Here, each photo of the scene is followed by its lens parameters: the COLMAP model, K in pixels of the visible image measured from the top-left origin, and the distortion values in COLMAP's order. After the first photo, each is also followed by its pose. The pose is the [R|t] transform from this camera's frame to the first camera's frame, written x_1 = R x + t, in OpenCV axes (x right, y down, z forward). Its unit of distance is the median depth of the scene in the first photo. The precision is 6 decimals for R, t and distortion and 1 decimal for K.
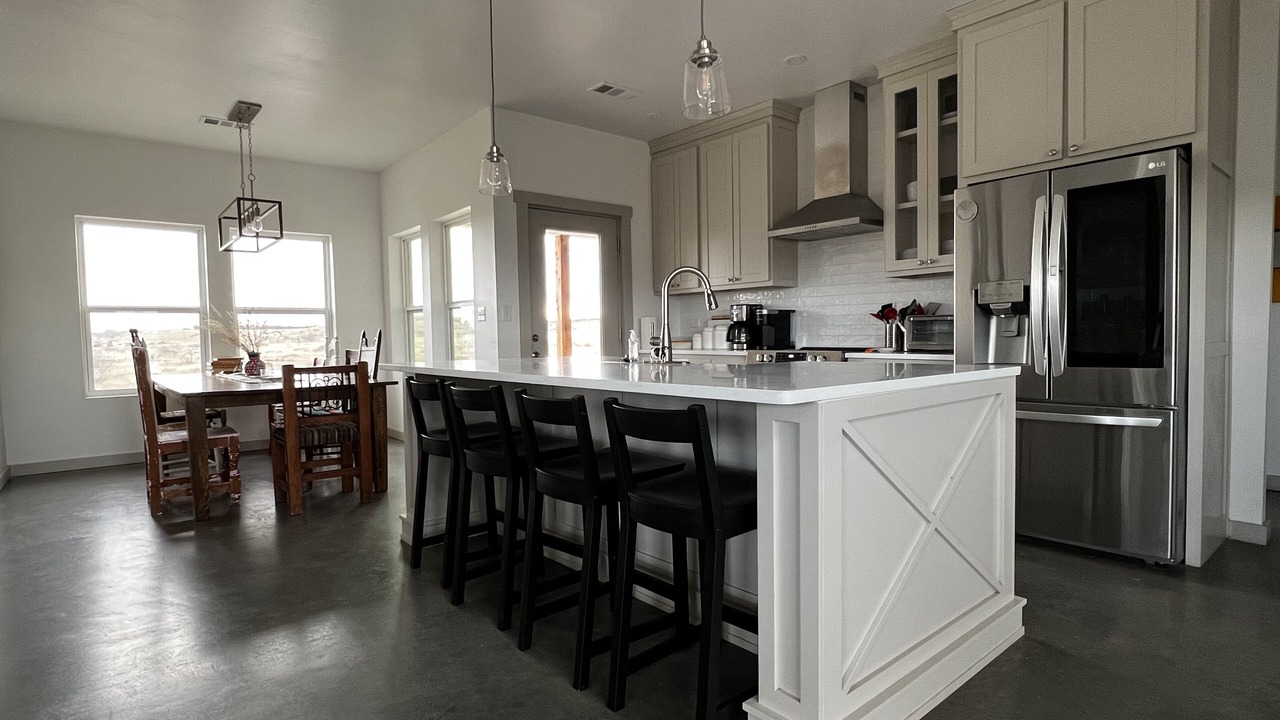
lens RADIAL K [[656.5, 0, 640.0], [0, 656.5, 360.0], [0, 0, 1]] dist [-0.005474, -0.001439]
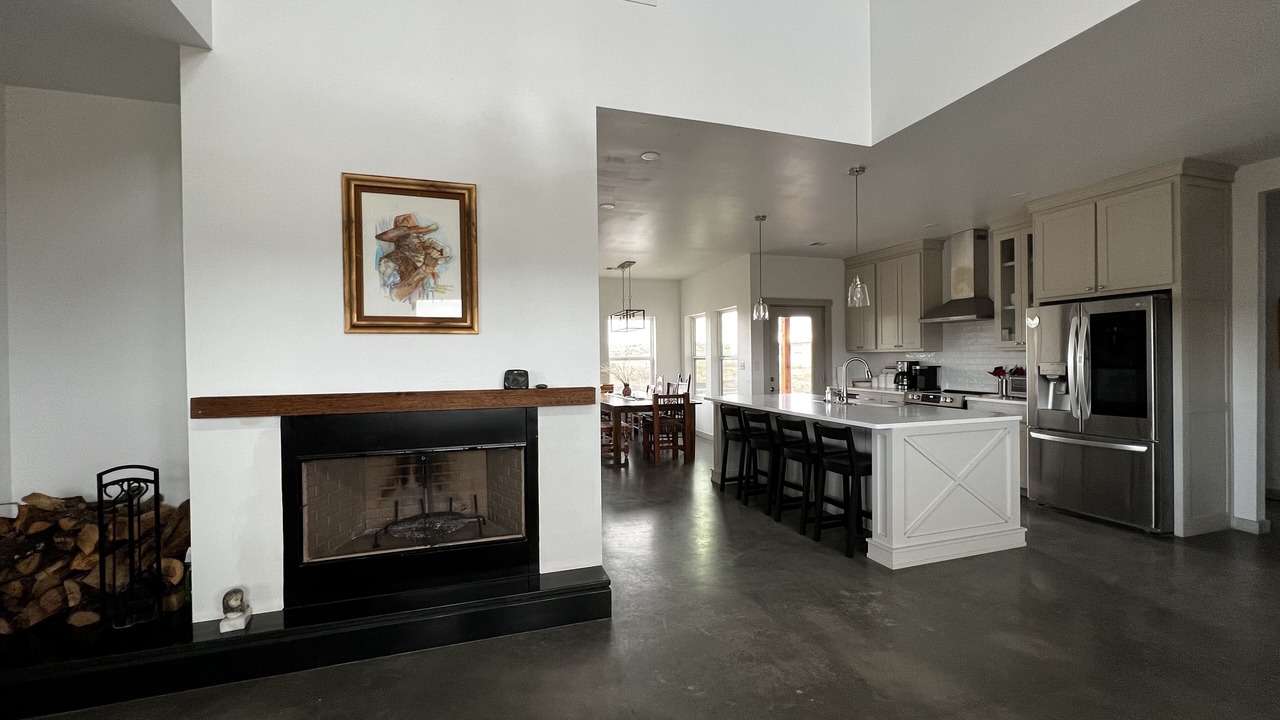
lens RADIAL K [[506.8, 0, 640.0], [0, 506.8, 360.0], [0, 0, 1]] dist [-0.001940, -0.000224]
pose [[0.926381, 0.006550, -0.376531, 0.030525], [-0.018062, 0.999471, -0.027051, -0.056671], [0.376155, 0.031860, 0.926009, -0.531525]]
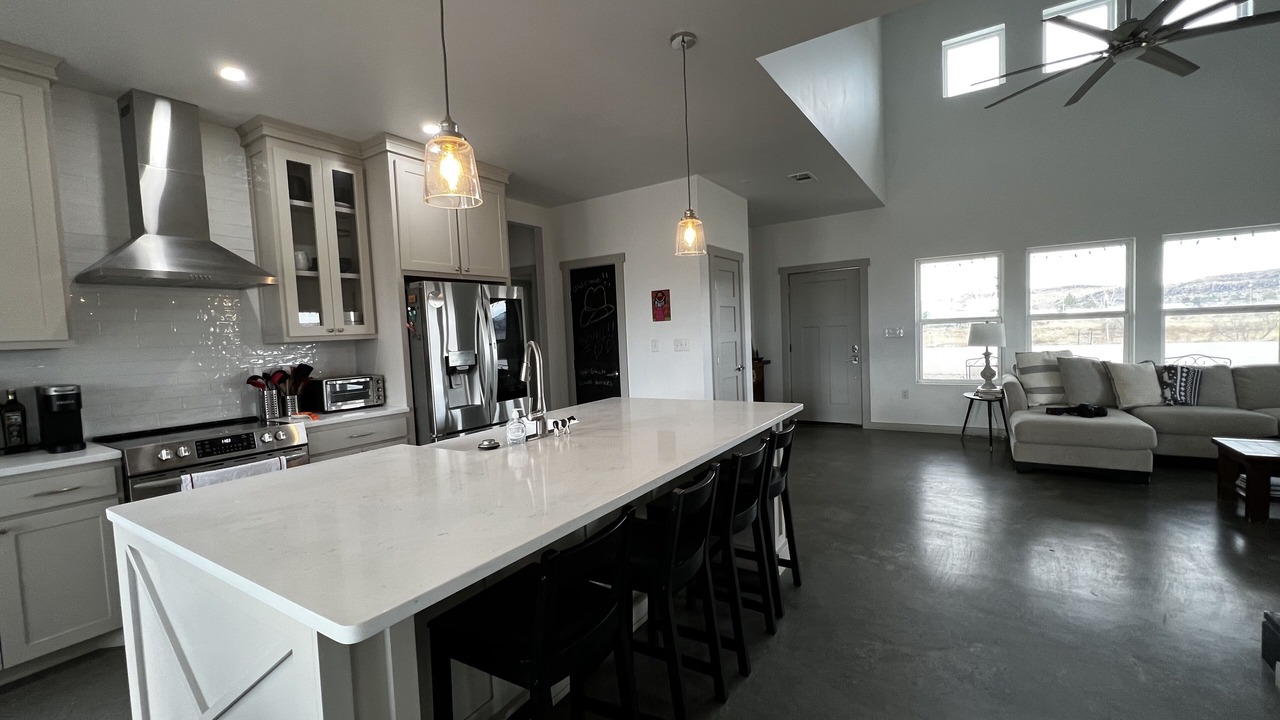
lens RADIAL K [[506.8, 0, 640.0], [0, 506.8, 360.0], [0, 0, 1]] dist [-0.001940, -0.000224]
pose [[-0.309975, -0.019454, 0.950546, -0.530990], [0.086329, 0.995085, 0.048518, -0.096715], [-0.946817, 0.097099, -0.306772, 0.779728]]
